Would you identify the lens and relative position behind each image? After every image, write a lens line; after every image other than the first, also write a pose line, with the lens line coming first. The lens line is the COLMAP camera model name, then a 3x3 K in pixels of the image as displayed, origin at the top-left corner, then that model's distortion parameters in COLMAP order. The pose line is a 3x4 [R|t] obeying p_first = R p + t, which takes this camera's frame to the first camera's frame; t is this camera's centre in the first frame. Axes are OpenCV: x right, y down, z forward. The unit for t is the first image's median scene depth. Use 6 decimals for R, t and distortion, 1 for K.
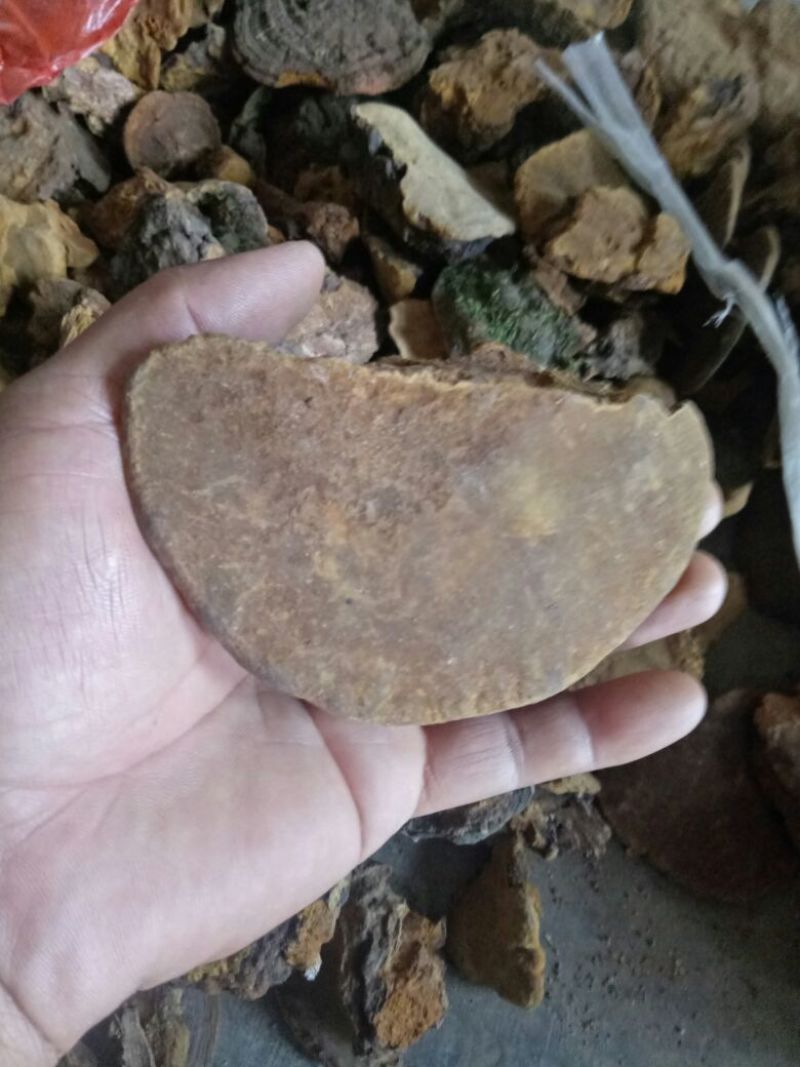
lens RADIAL K [[831.0, 0, 380.9], [0, 831.0, 535.3], [0, 0, 1]] dist [0.012730, 0.003307]
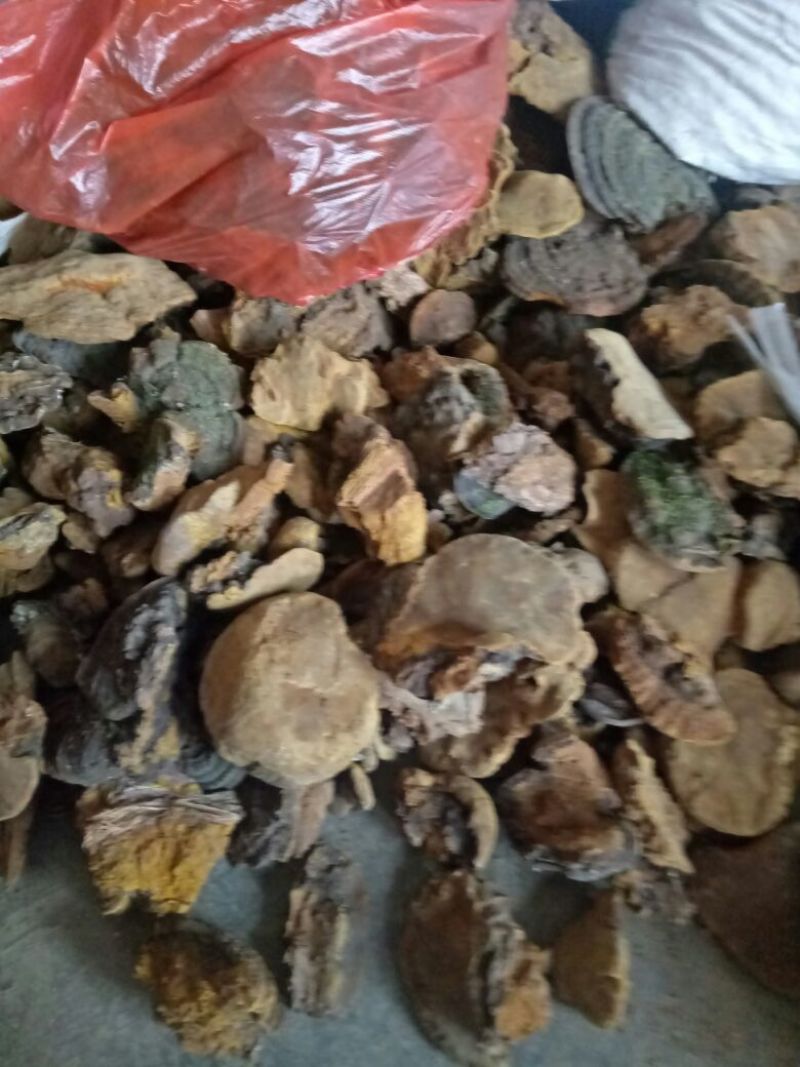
lens RADIAL K [[859.5, 0, 362.1], [0, 859.5, 536.7], [0, 0, 1]] dist [0.042327, -0.003579]
pose [[0.972633, 0.194239, -0.127503, -0.142112], [-0.208819, 0.971391, -0.113110, 0.059957], [0.101885, 0.136640, 0.985368, -0.395403]]
